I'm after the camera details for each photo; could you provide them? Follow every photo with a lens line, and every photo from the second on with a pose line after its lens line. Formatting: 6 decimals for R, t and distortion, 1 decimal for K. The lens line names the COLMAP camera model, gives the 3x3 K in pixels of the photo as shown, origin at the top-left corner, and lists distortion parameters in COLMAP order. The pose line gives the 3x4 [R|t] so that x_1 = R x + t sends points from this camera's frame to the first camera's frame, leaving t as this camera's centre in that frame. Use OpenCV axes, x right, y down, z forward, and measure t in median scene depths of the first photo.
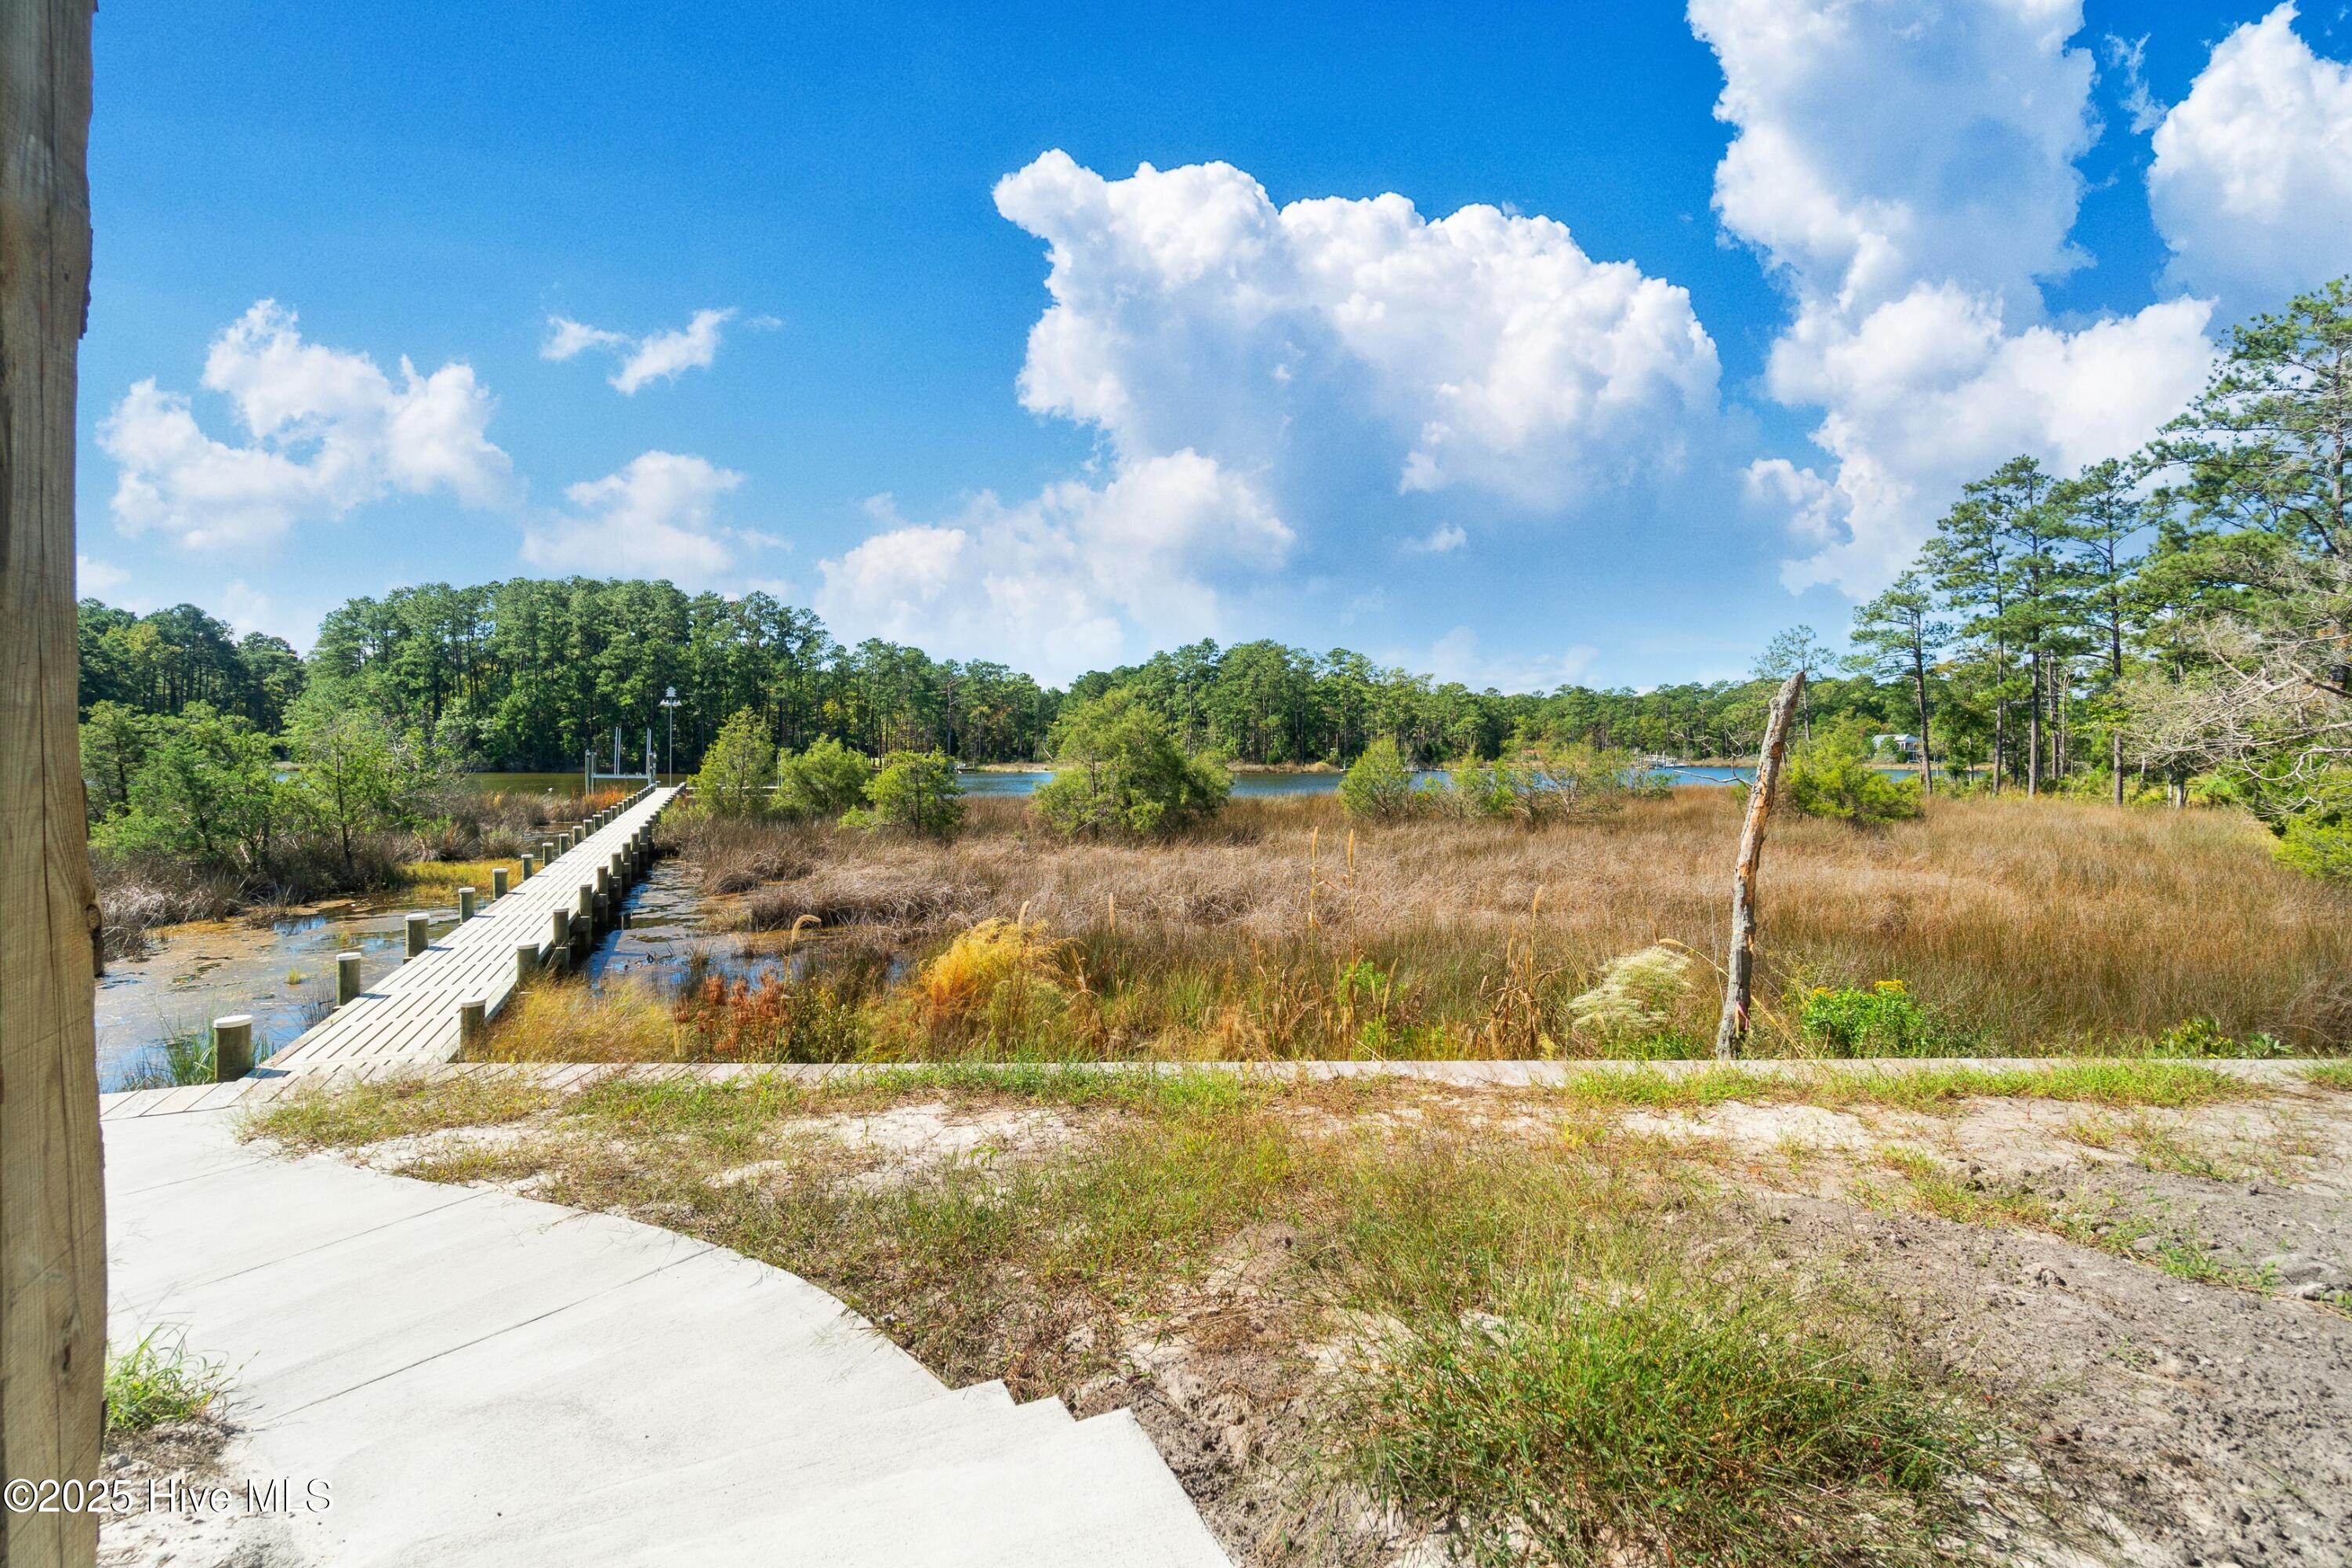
lens RADIAL K [[1026.0, 0, 1180.3], [0, 1026.0, 770.2], [0, 0, 1]] dist [-0.002478, -0.000593]
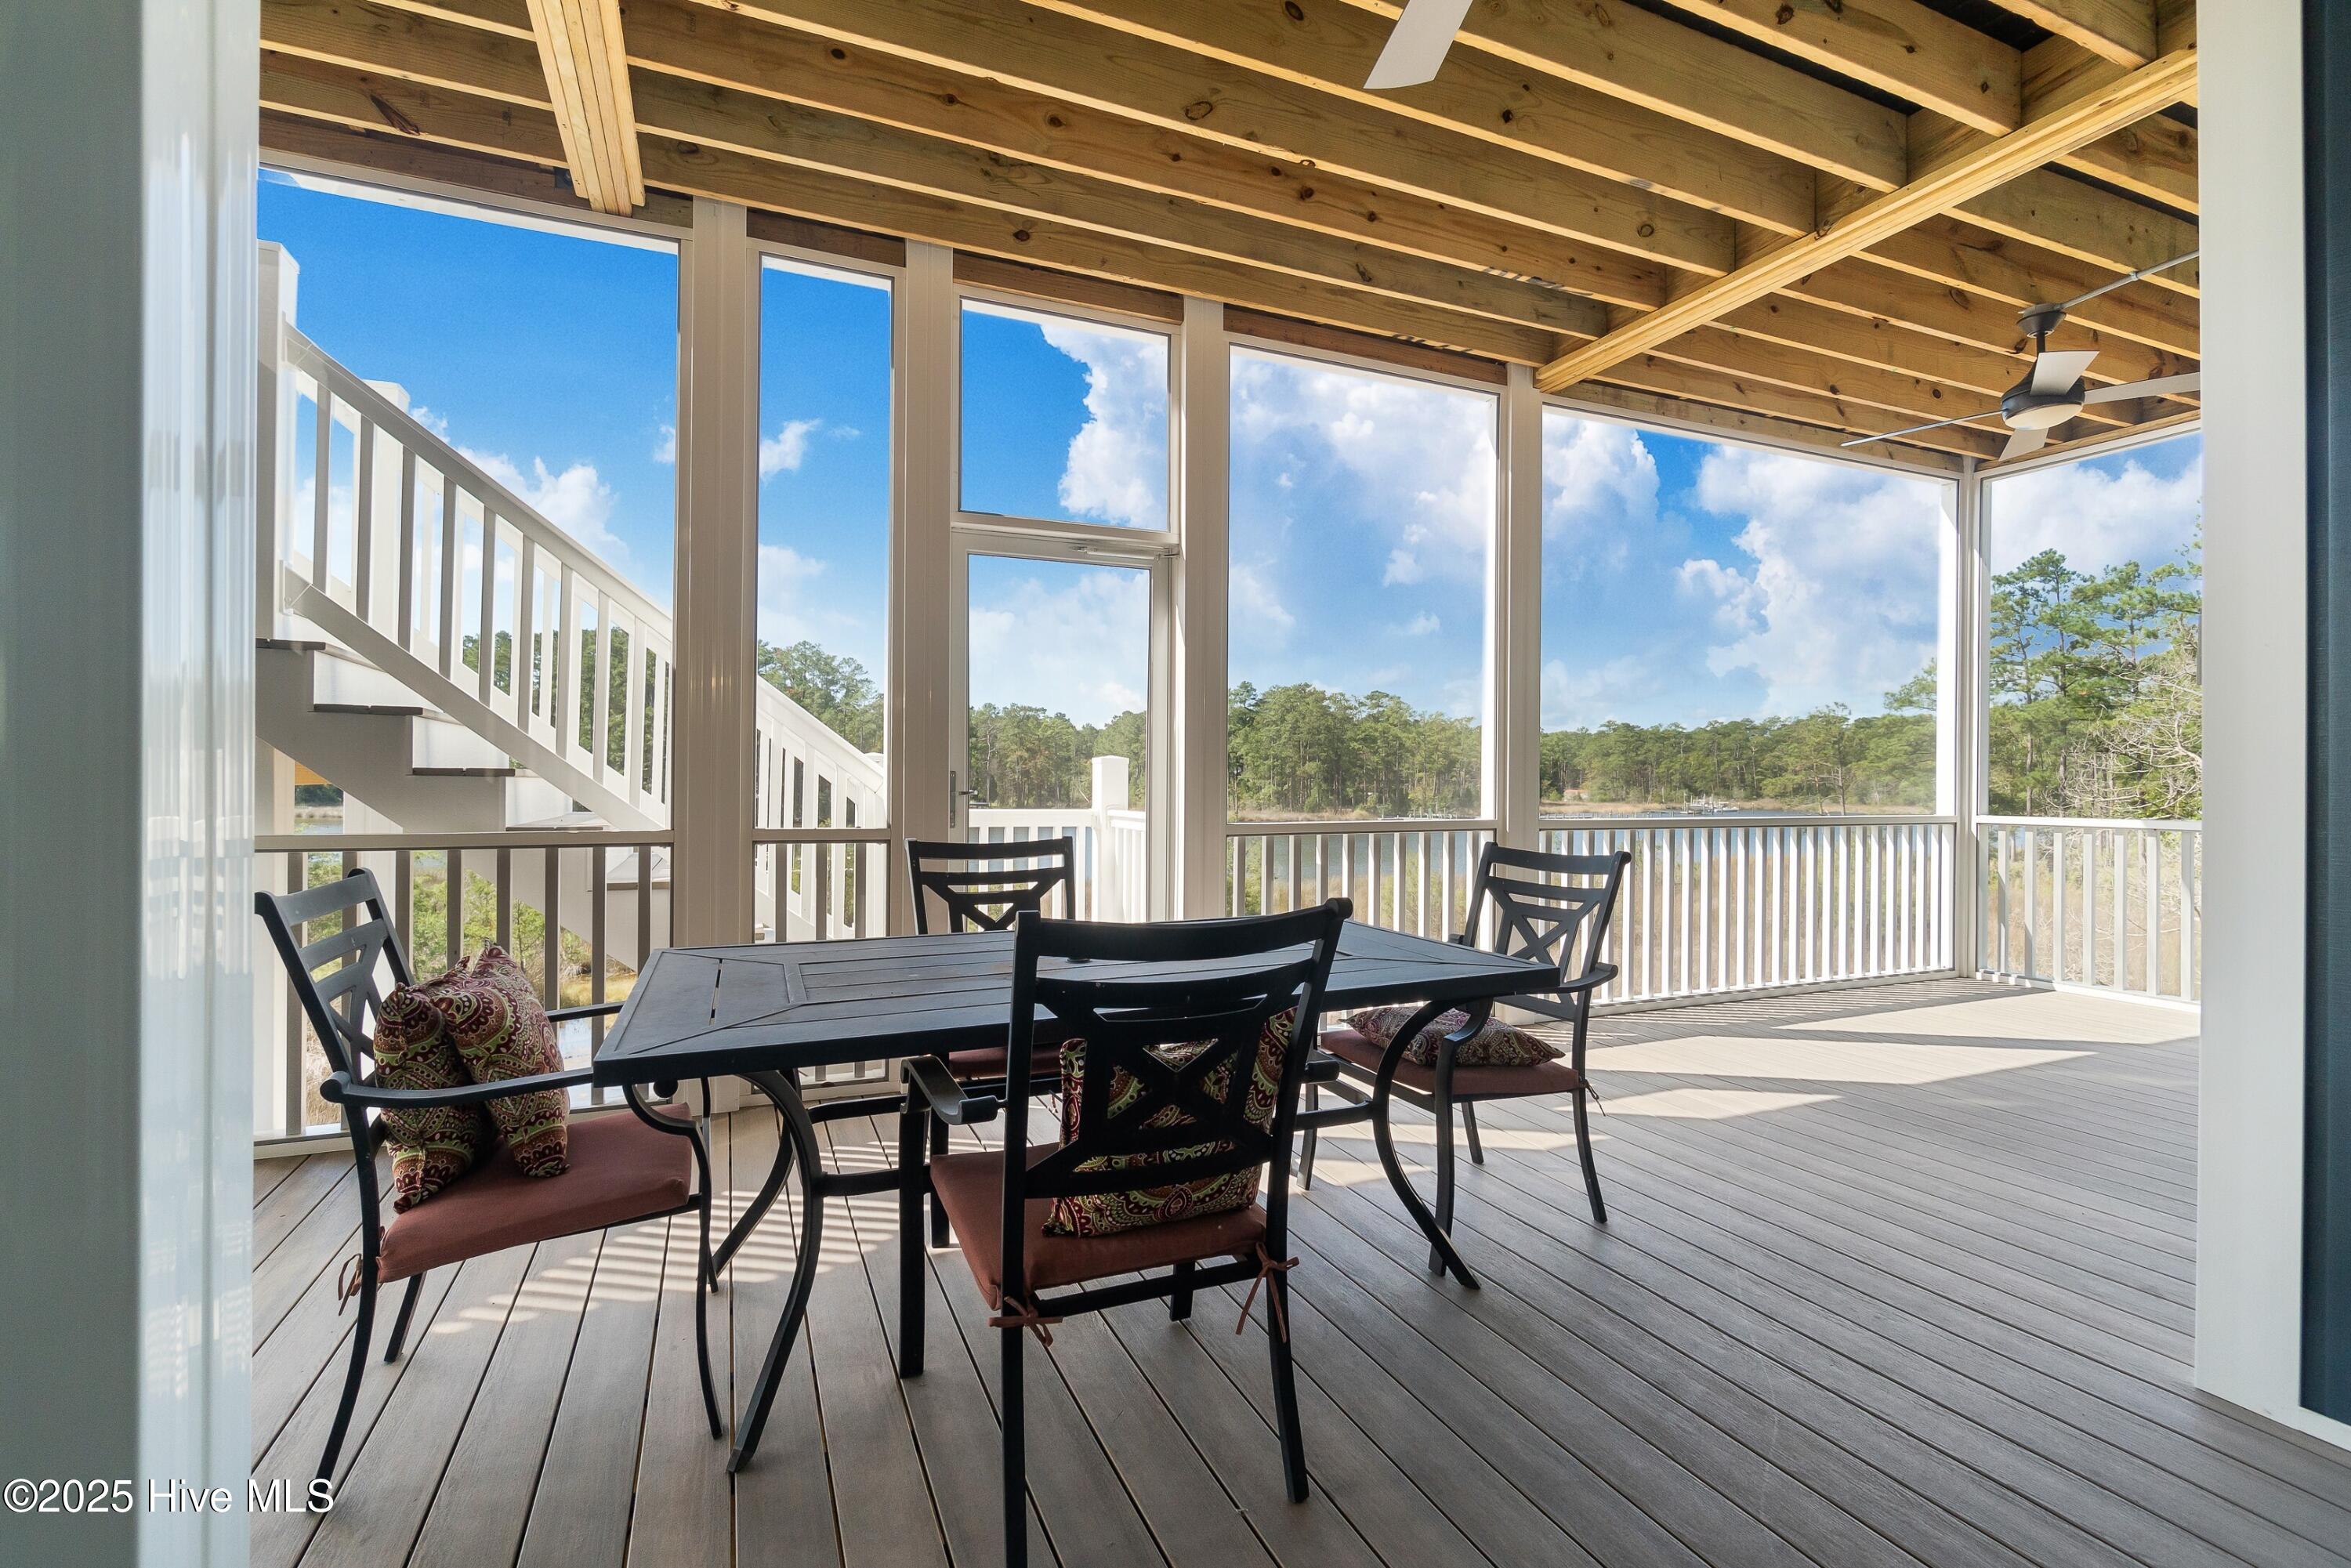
lens RADIAL K [[1060.9, 0, 1170.6], [0, 1060.9, 776.4], [0, 0, 1]] dist [-0.005052, 0.000437]
pose [[0.998928, 0.005282, -0.045993, 0.024698], [-0.006467, 0.999650, -0.025642, -0.017756], [0.045841, 0.025912, 0.998613, -0.192682]]
